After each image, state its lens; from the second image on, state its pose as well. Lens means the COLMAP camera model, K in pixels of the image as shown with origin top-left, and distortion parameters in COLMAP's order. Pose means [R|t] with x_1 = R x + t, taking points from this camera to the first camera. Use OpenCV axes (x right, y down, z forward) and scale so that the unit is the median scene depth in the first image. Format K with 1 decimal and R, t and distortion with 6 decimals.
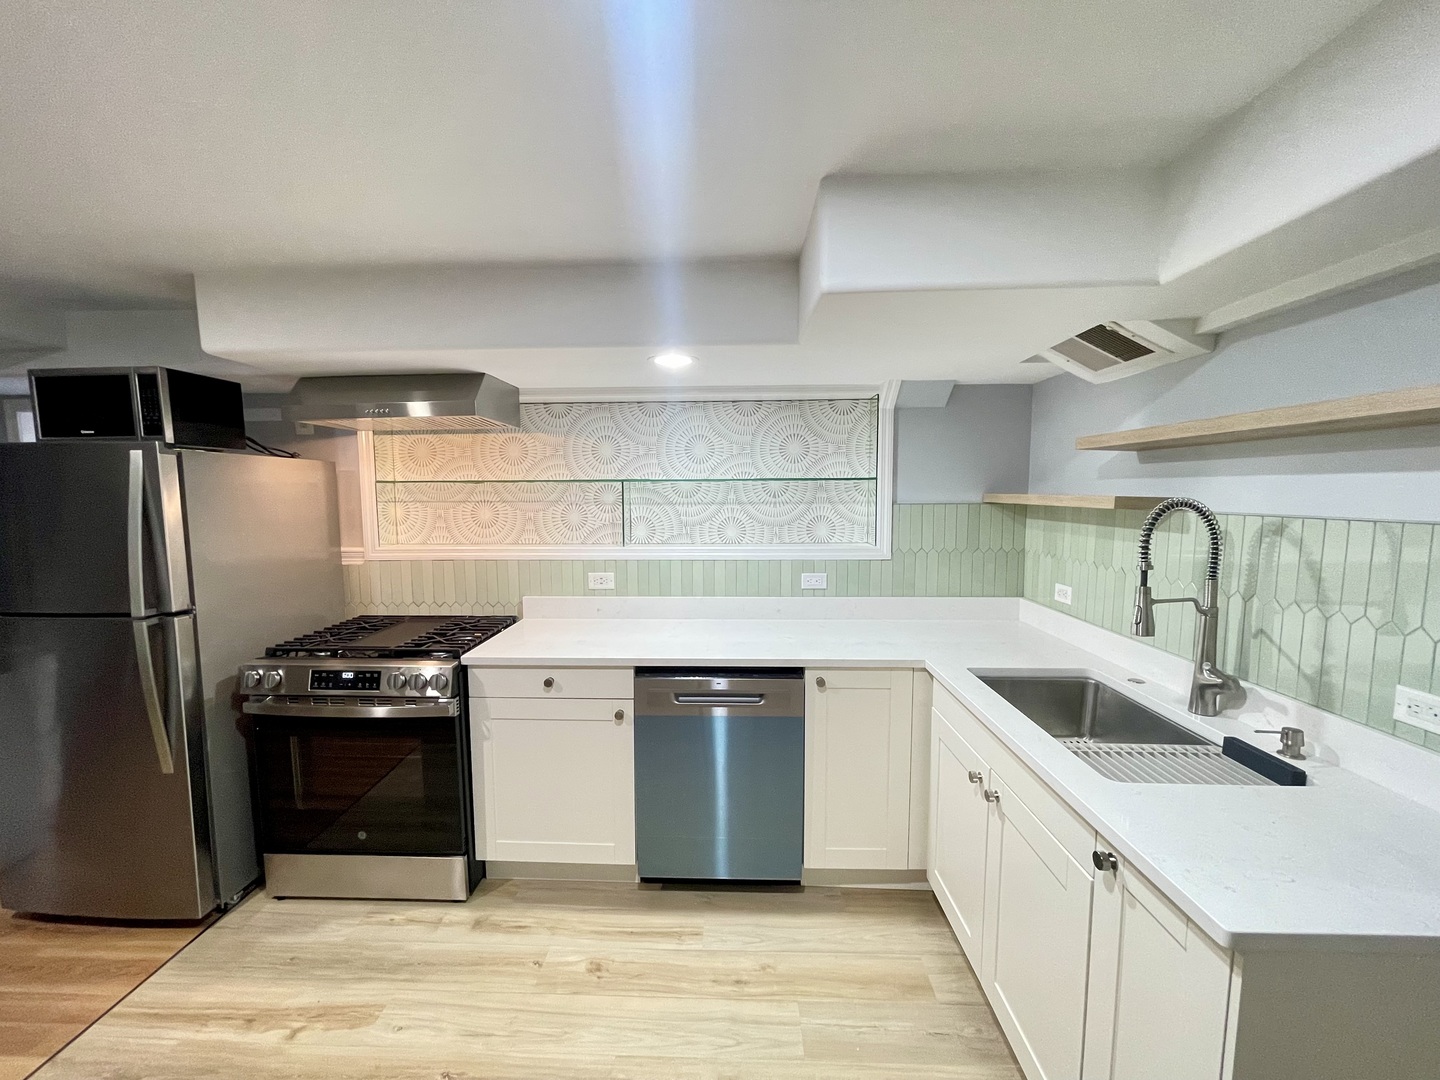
lens RADIAL K [[583.3, 0, 715.0], [0, 583.3, 546.0], [0, 0, 1]] dist [-0.008552, 0.004139]
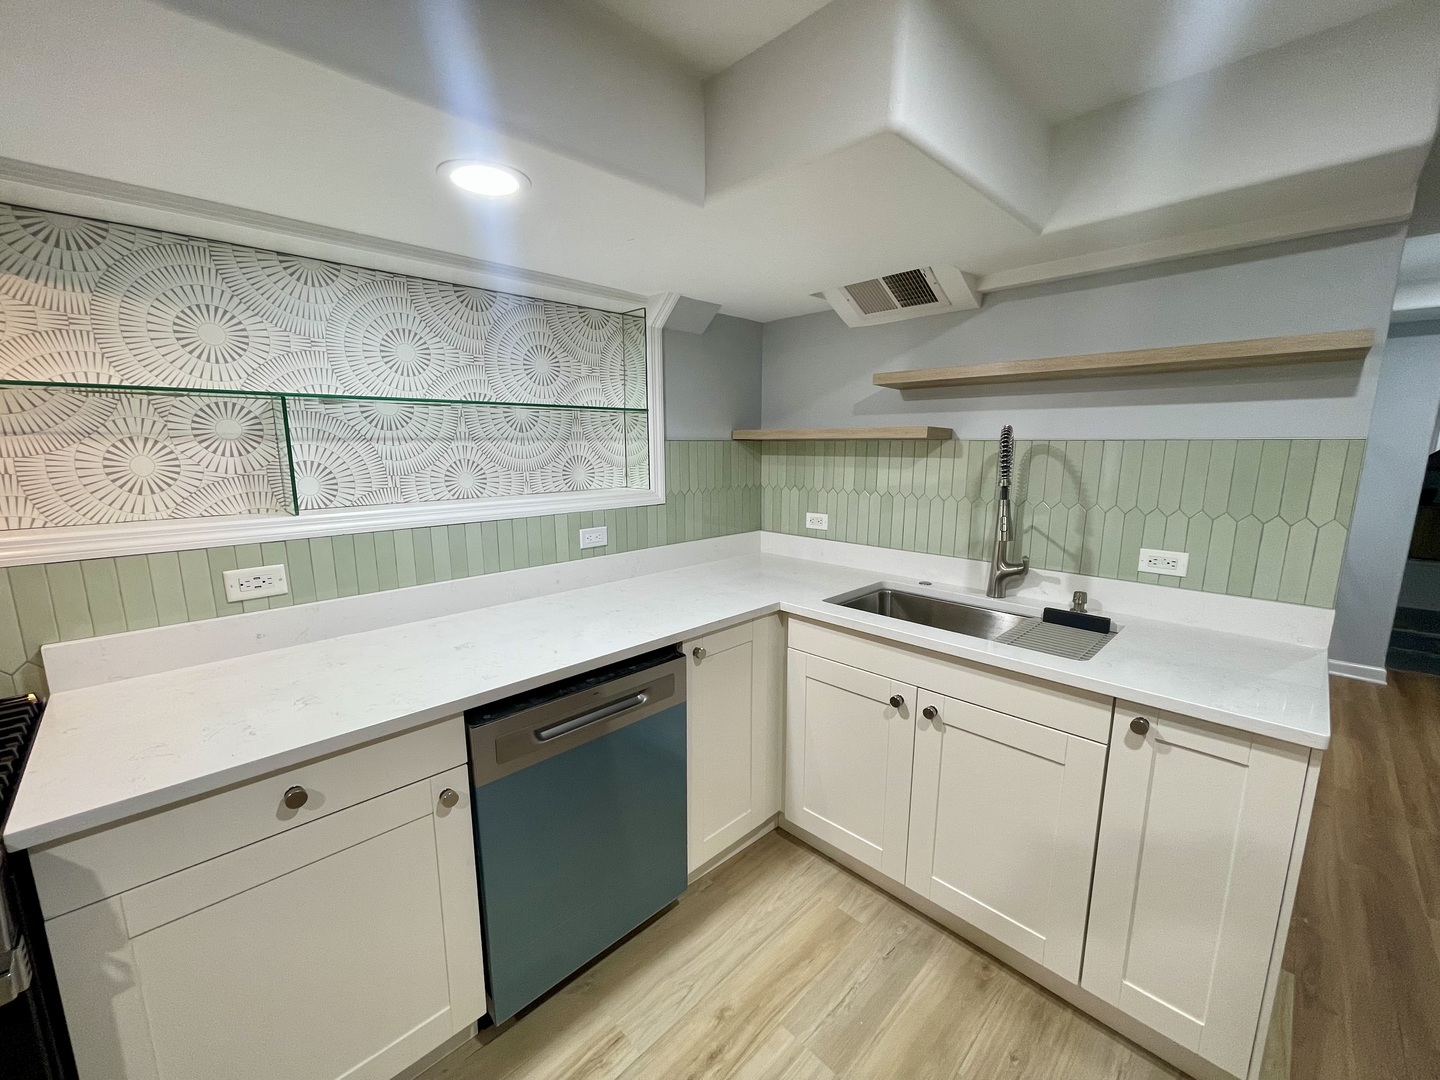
lens RADIAL K [[583.3, 0, 715.0], [0, 583.3, 546.0], [0, 0, 1]] dist [-0.008552, 0.004139]
pose [[0.683027, -0.123524, 0.719872, -0.306153], [0.067954, 0.992068, 0.105755, -0.001418], [-0.727225, -0.023315, 0.686003, 0.346724]]
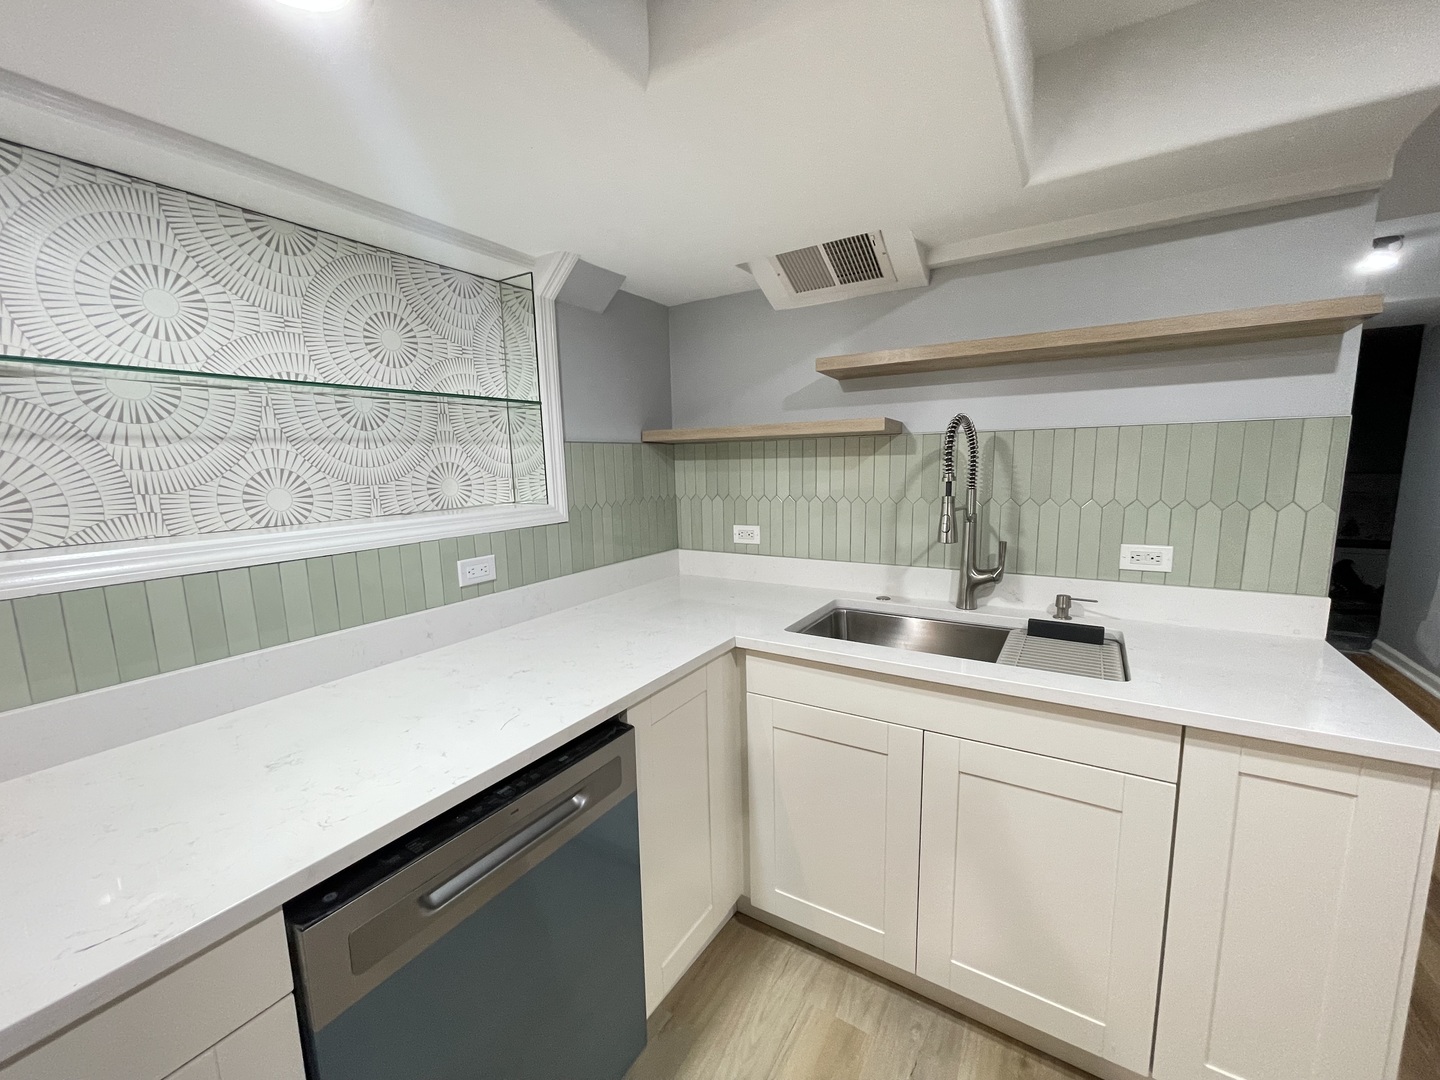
lens RADIAL K [[583.3, 0, 715.0], [0, 583.3, 546.0], [0, 0, 1]] dist [-0.008552, 0.004139]
pose [[0.496455, -0.134062, 0.857648, -0.226285], [0.104244, 0.990060, 0.094418, 0.004766], [-0.861780, 0.042530, 0.505496, 0.512909]]
